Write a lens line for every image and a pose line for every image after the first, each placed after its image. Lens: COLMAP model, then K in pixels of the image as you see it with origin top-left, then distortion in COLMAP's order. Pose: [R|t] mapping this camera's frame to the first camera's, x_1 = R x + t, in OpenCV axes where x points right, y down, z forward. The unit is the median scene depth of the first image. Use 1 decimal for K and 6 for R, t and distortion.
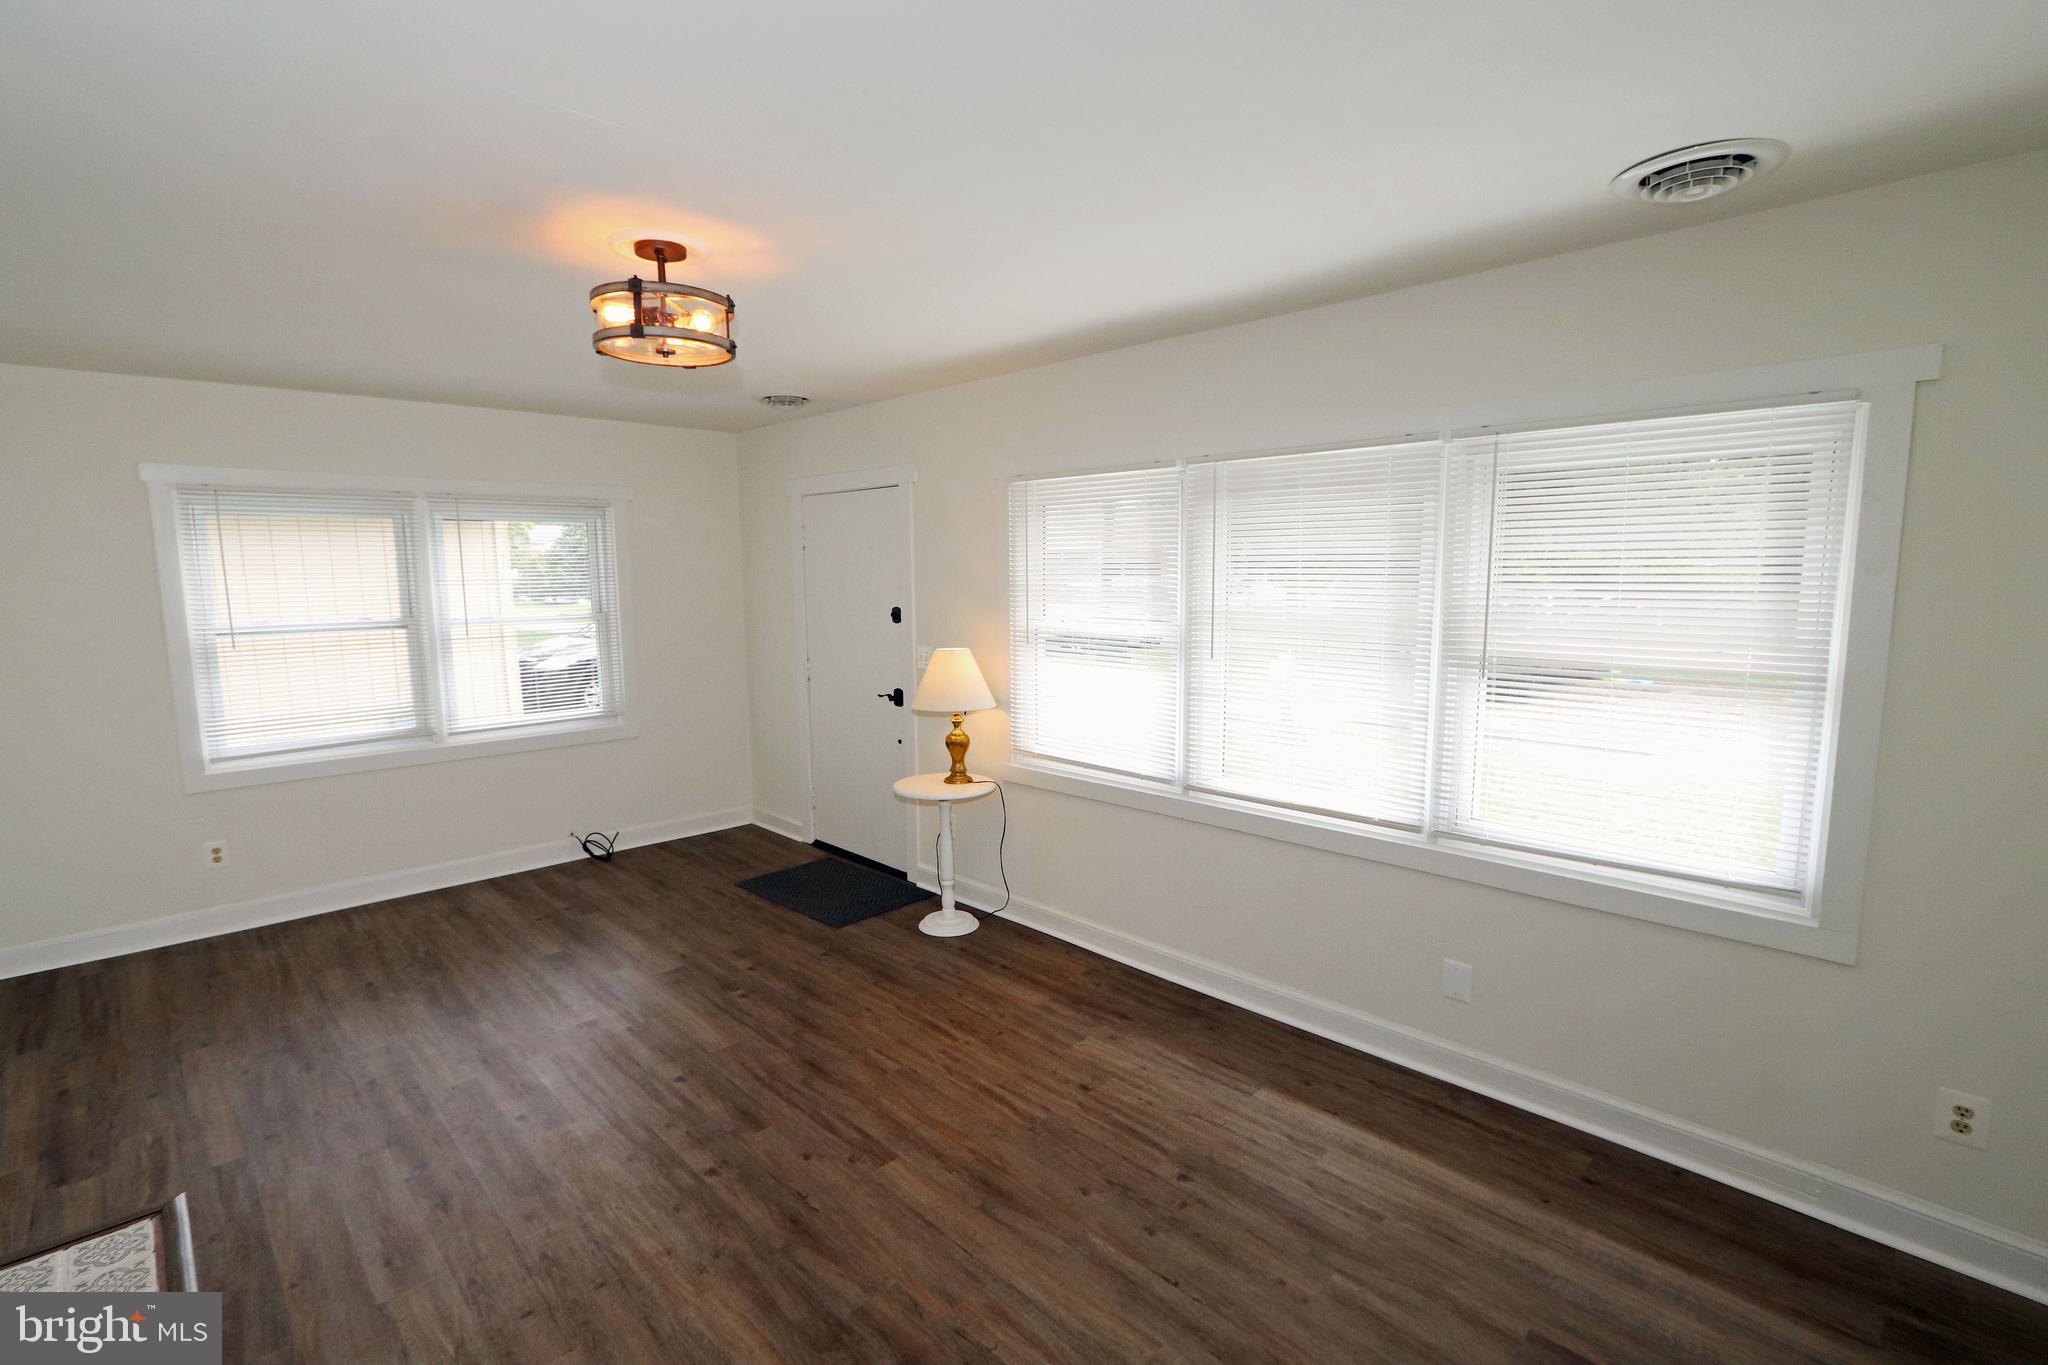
lens RADIAL K [[940.5, 0, 1017.2], [0, 940.5, 691.1], [0, 0, 1]] dist [-0.017340, 0.001292]
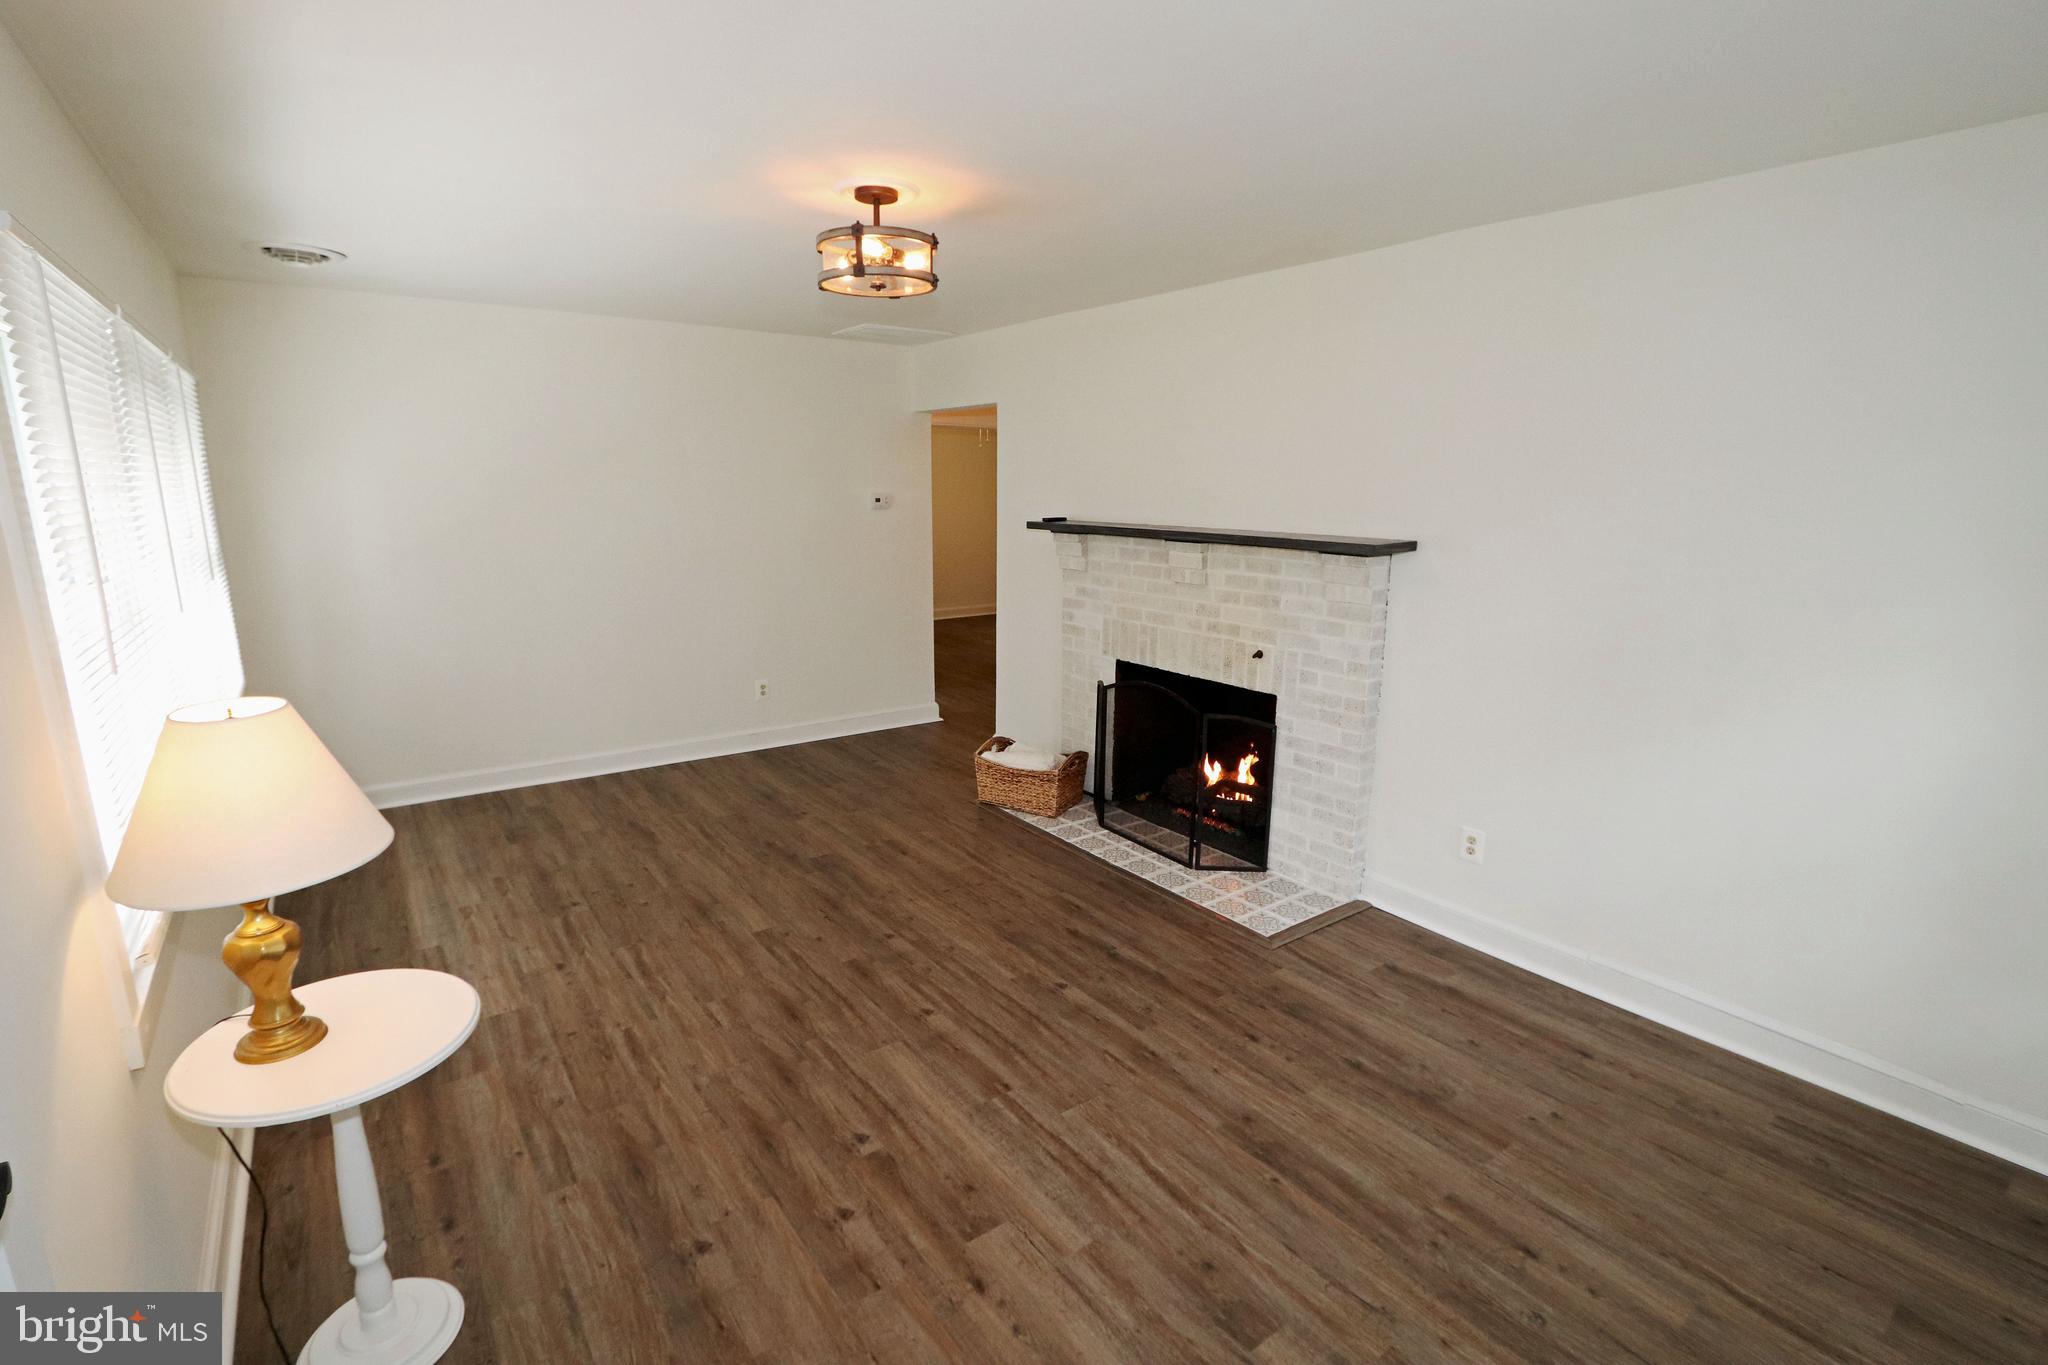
lens RADIAL K [[940.5, 0, 1011.5], [0, 940.5, 687.3], [0, 0, 1]] dist [-0.019085, 0.000920]
pose [[-0.989672, -0.030420, 0.140084, -0.483157], [0.018431, 0.942110, 0.334798, -0.192821], [-0.142159, 0.333922, -0.931819, 1.505067]]
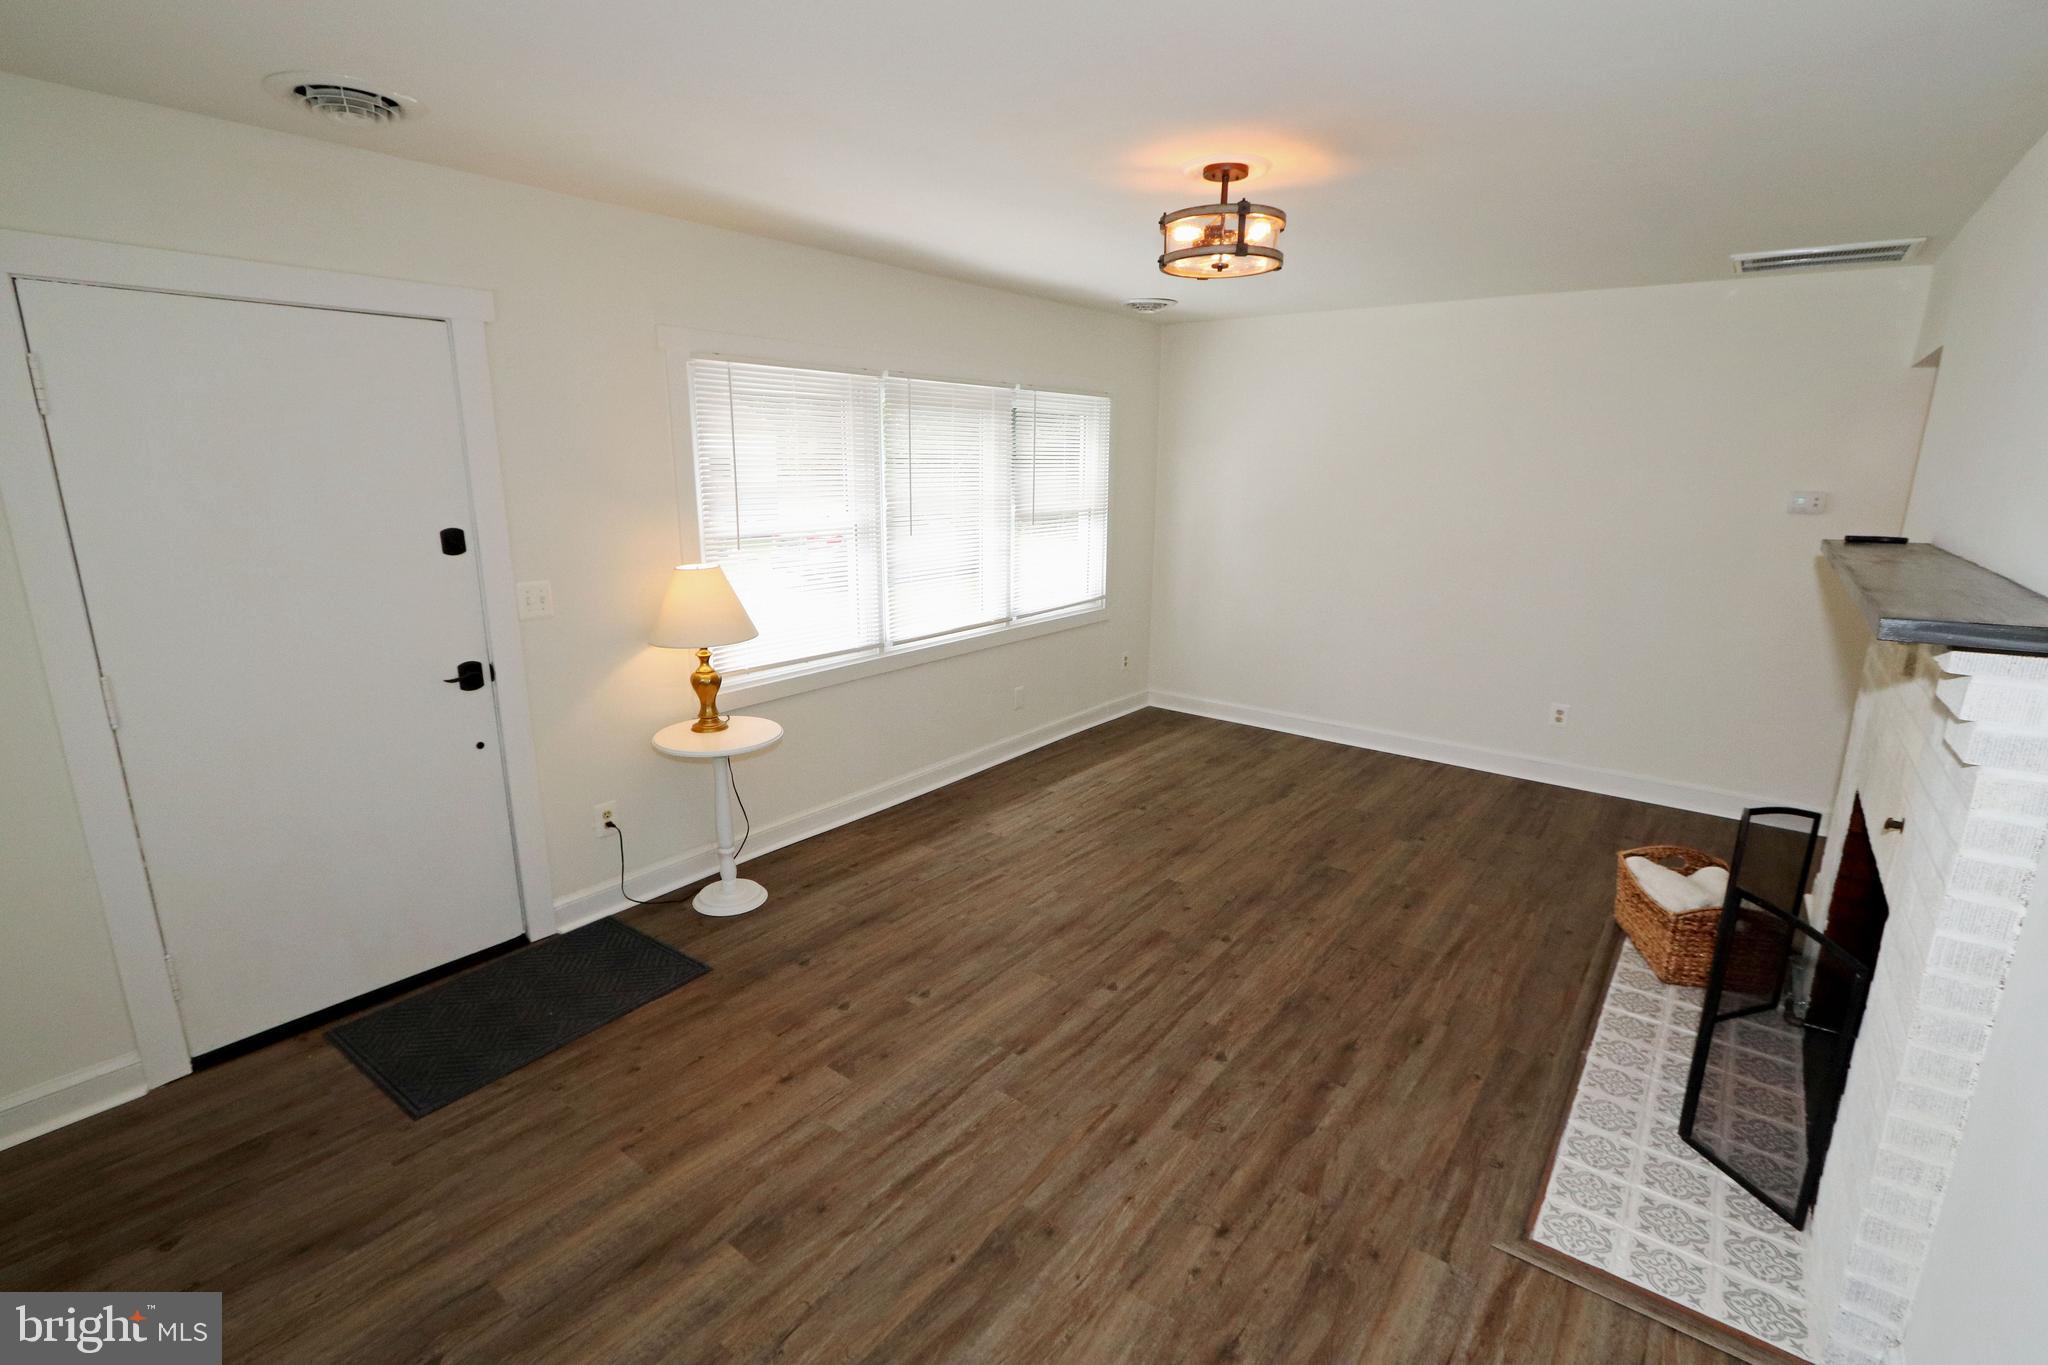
lens RADIAL K [[940.5, 0, 1017.2], [0, 940.5, 691.1], [0, 0, 1]] dist [-0.017340, 0.001292]
pose [[-0.135406, -0.231031, 0.963478, -1.043417], [0.120687, 0.961347, 0.247481, -0.124819], [-0.983412, 0.149790, -0.102289, 0.973611]]
